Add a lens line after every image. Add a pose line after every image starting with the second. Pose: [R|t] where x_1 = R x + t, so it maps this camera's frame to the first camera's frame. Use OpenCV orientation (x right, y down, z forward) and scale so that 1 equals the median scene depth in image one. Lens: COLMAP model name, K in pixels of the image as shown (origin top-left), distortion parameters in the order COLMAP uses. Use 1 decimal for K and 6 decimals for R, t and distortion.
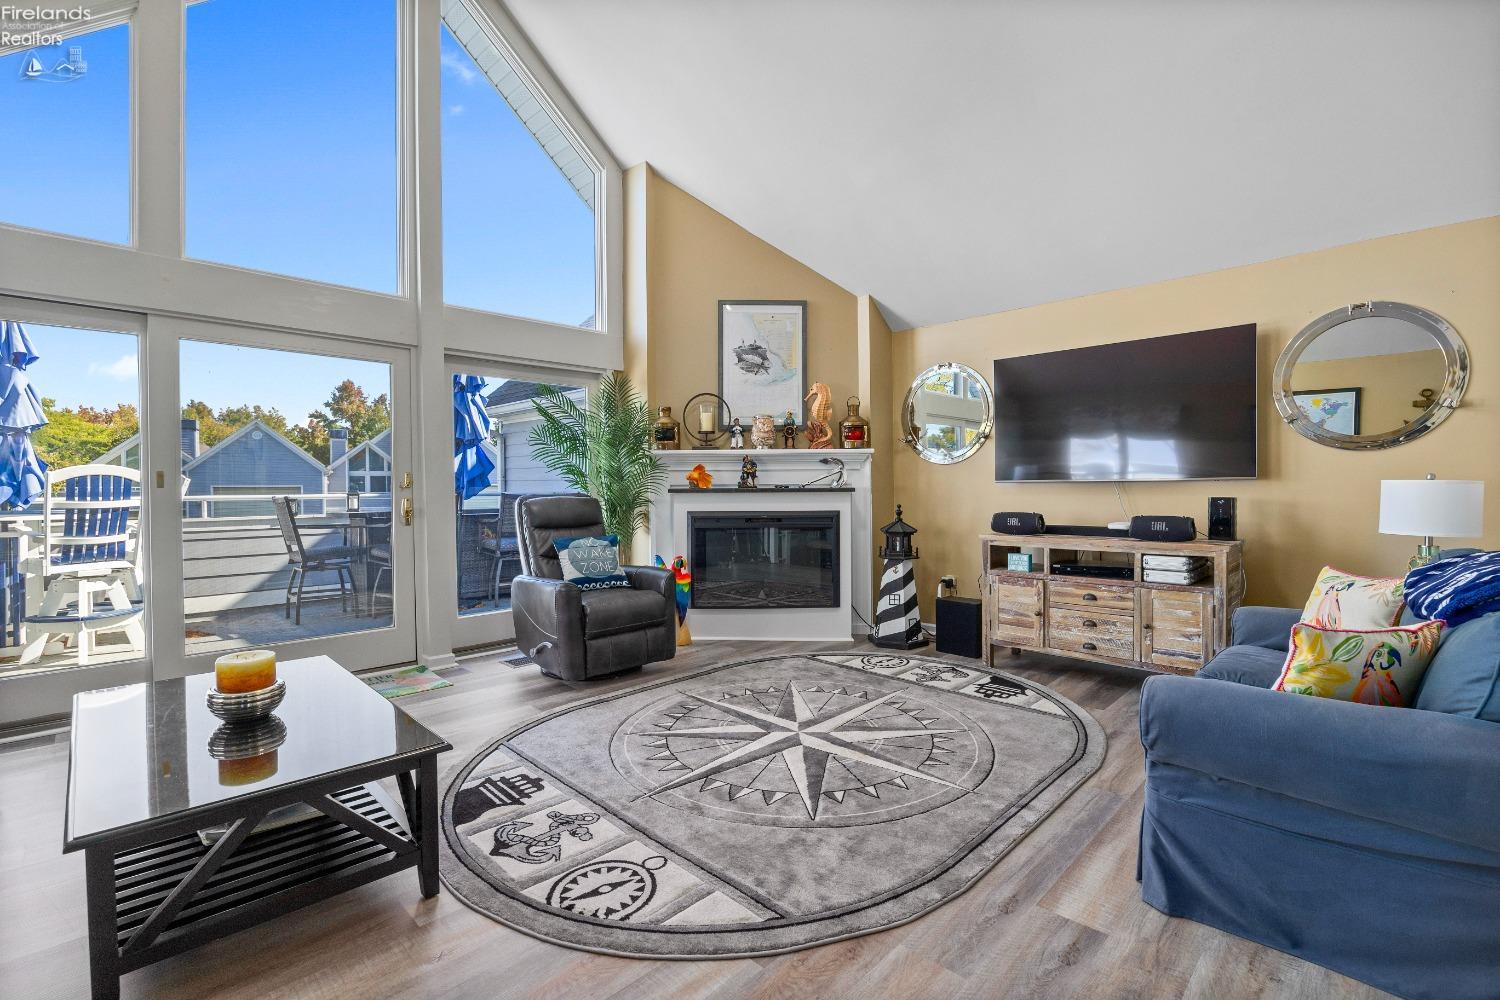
lens RADIAL K [[667.2, 0, 752.3], [0, 667.2, 495.1], [0, 0, 1]] dist [-0.018381, 0.001704]
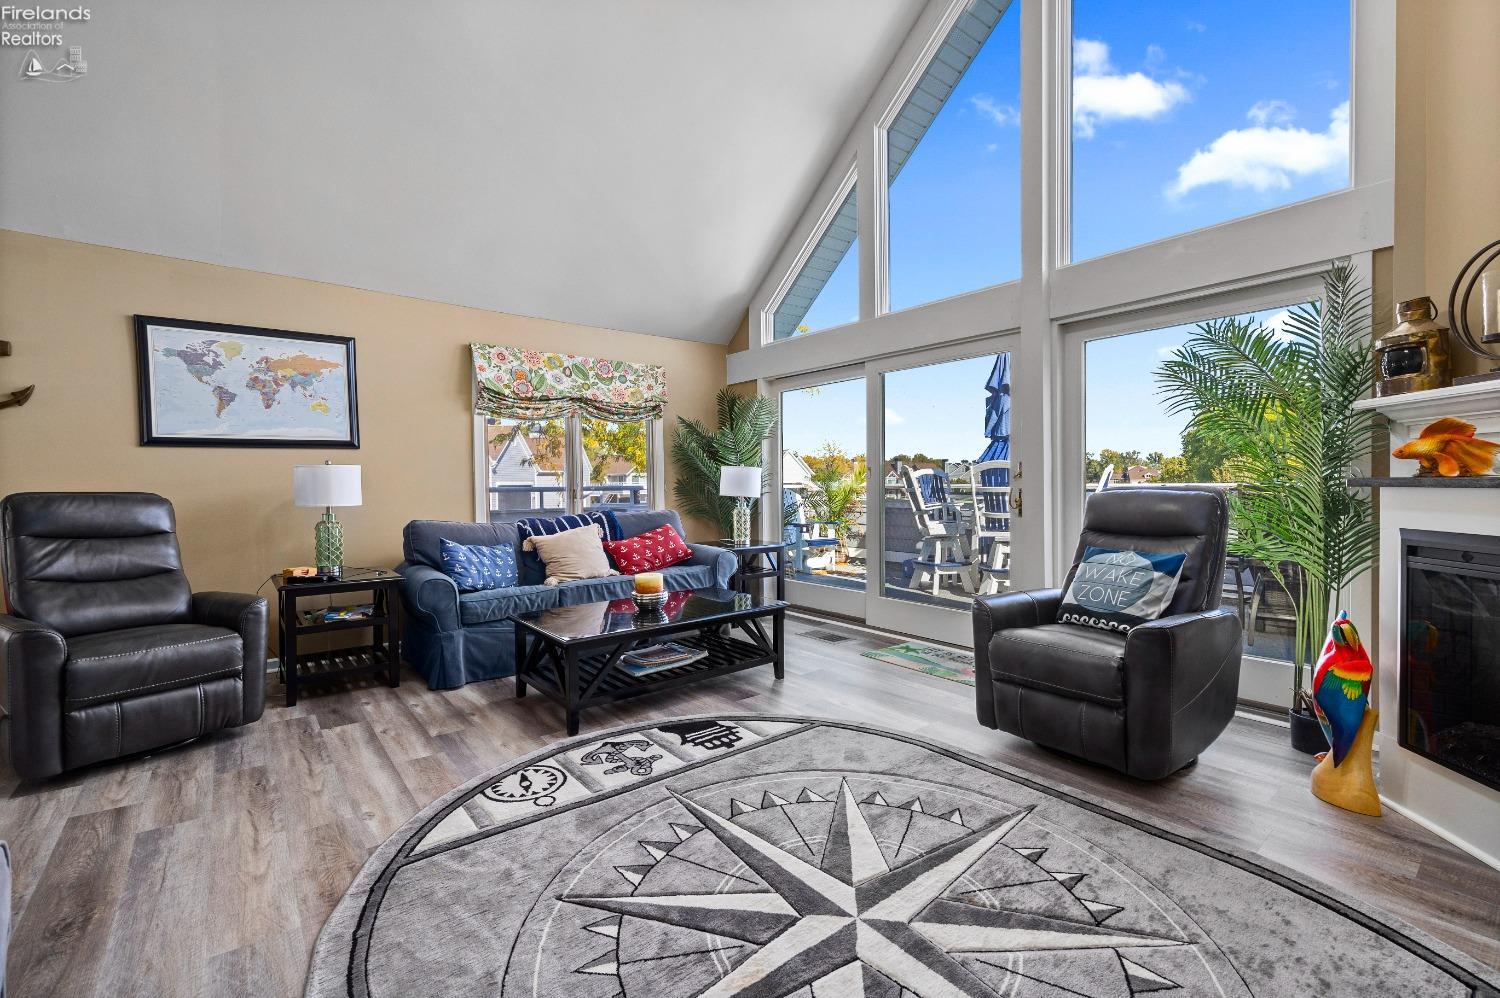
lens RADIAL K [[644.6, 0, 752.3], [0, 644.6, 490.5], [0, 0, 1]] dist [0.010717, -0.000038]
pose [[-0.113248, 0.017533, -0.993412, 0.478938], [-0.004106, 0.999827, 0.018114, -0.008536], [0.993558, 0.006130, -0.113156, 0.760693]]
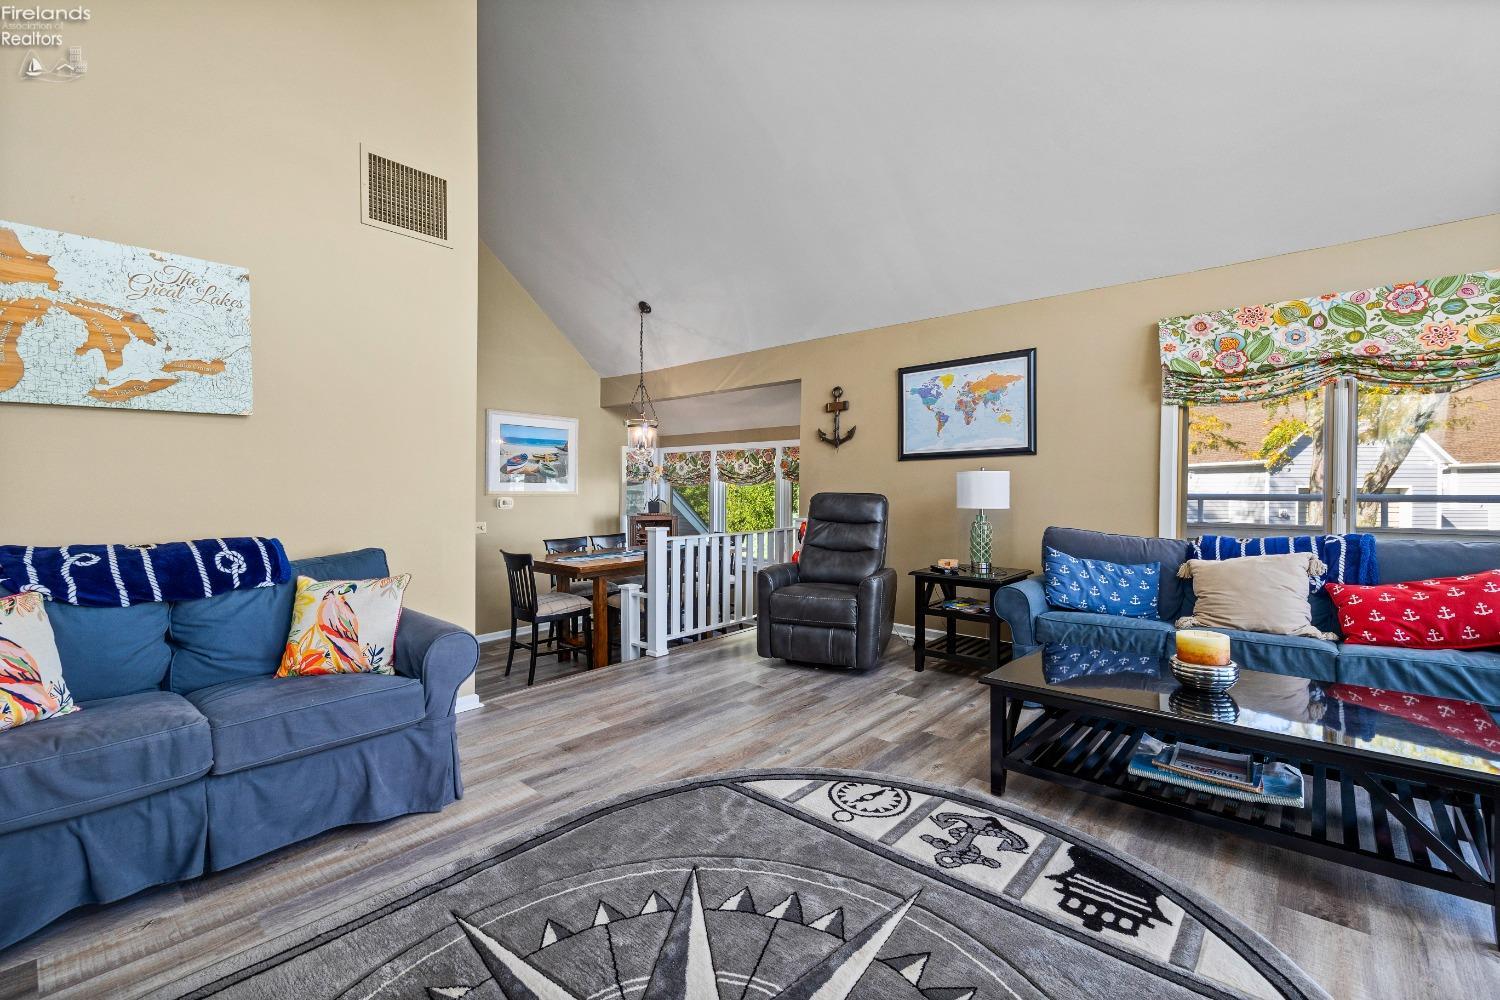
lens RADIAL K [[644.6, 0, 752.3], [0, 644.6, 491.5], [0, 0, 1]] dist [0.010717, -0.000038]
pose [[-0.998271, 0.004327, -0.058614, 0.036637], [0.003351, 0.999854, 0.016730, -0.012207], [0.058678, 0.016505, -0.998141, 1.068530]]
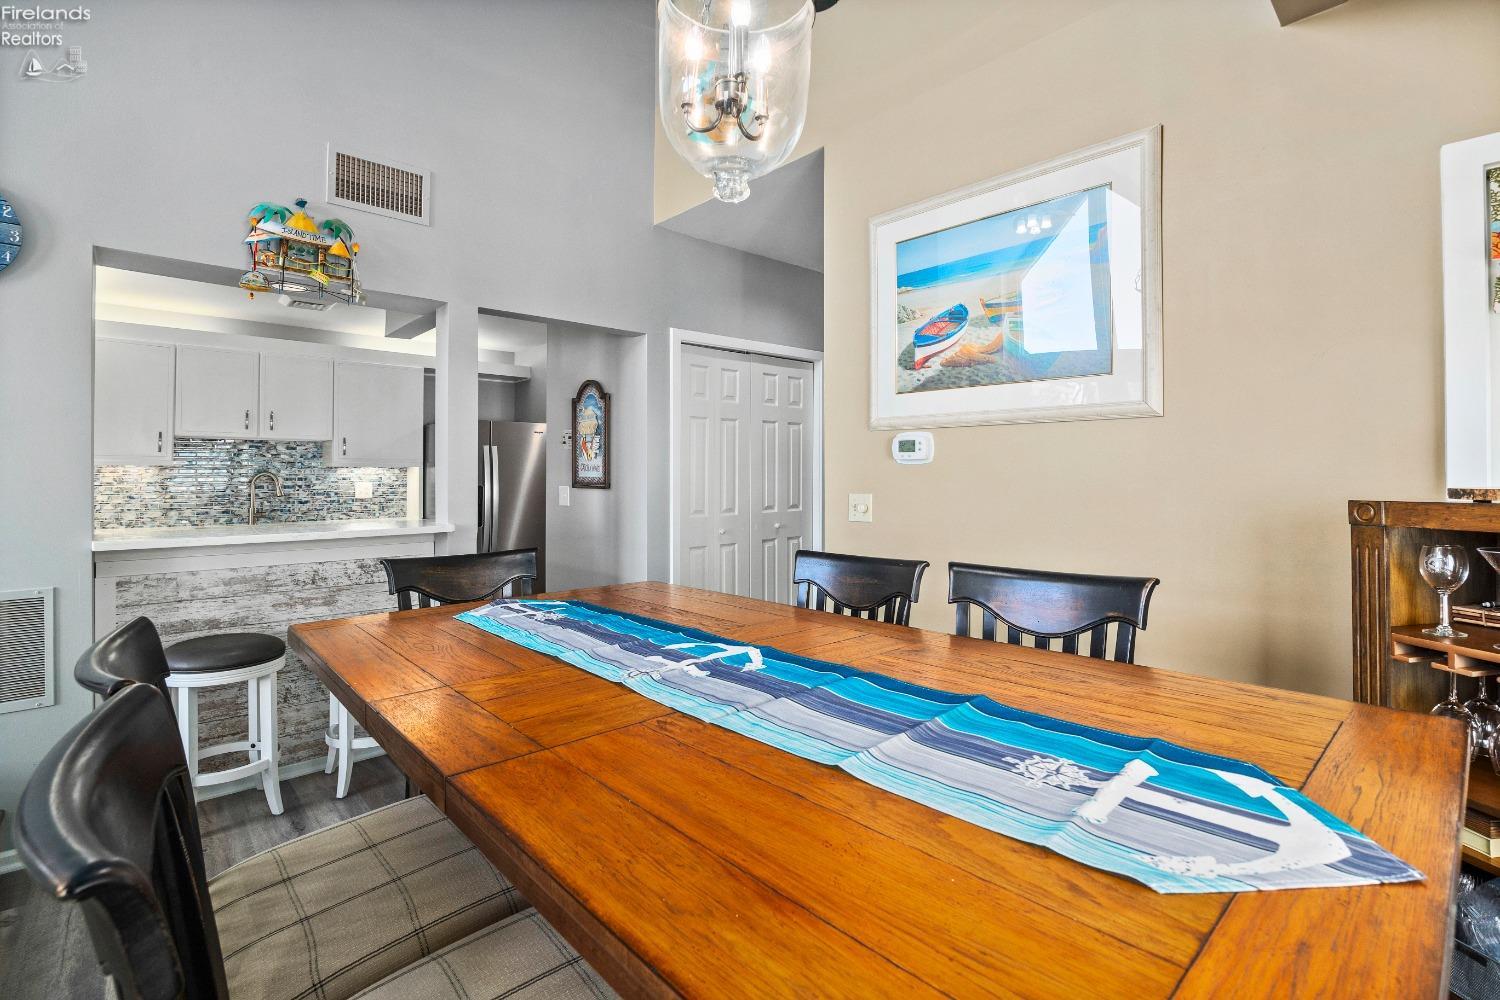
lens RADIAL K [[684.7, 0, 751.4], [0, 684.7, 469.1], [0, 0, 1]] dist [-0.019619, 0.000393]
pose [[0.053463, 0.015009, 0.998457, -0.098867], [0.012785, 0.999795, -0.015714, 0.074058], [-0.998488, 0.013606, 0.053260, -0.540224]]
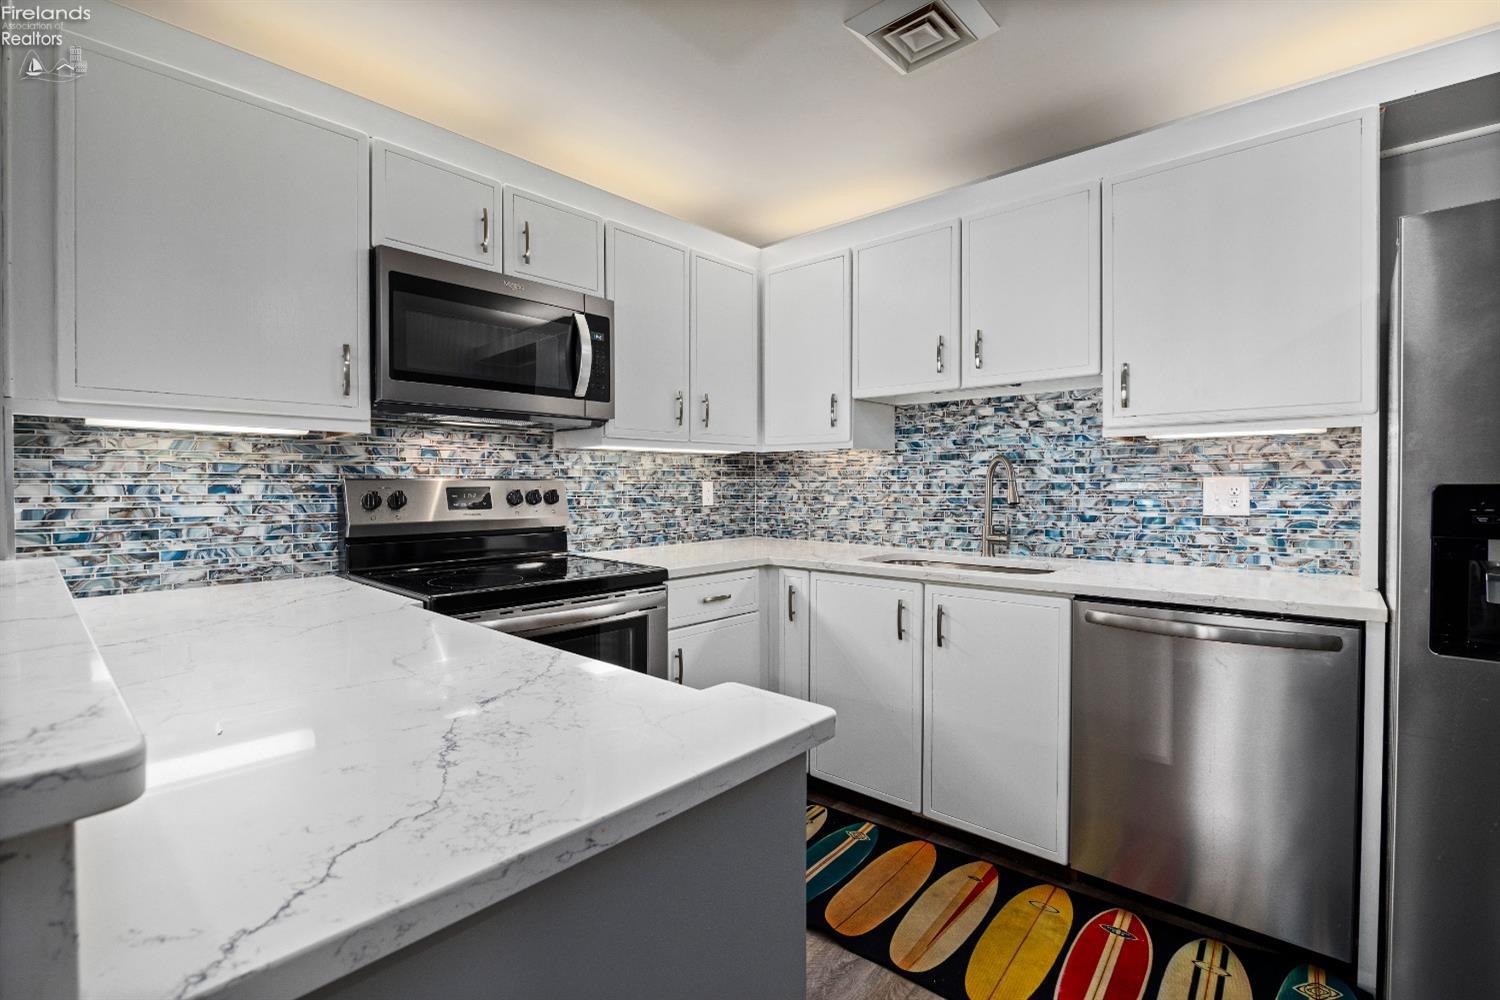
lens RADIAL K [[667.2, 0, 752.3], [0, 667.2, 495.1], [0, 0, 1]] dist [-0.018381, 0.001704]
pose [[0.999077, 0.007337, 0.042332, 0.878884], [-0.007328, 0.999973, -0.000353, 0.087761], [-0.042334, 0.000043, 0.999104, -0.181196]]
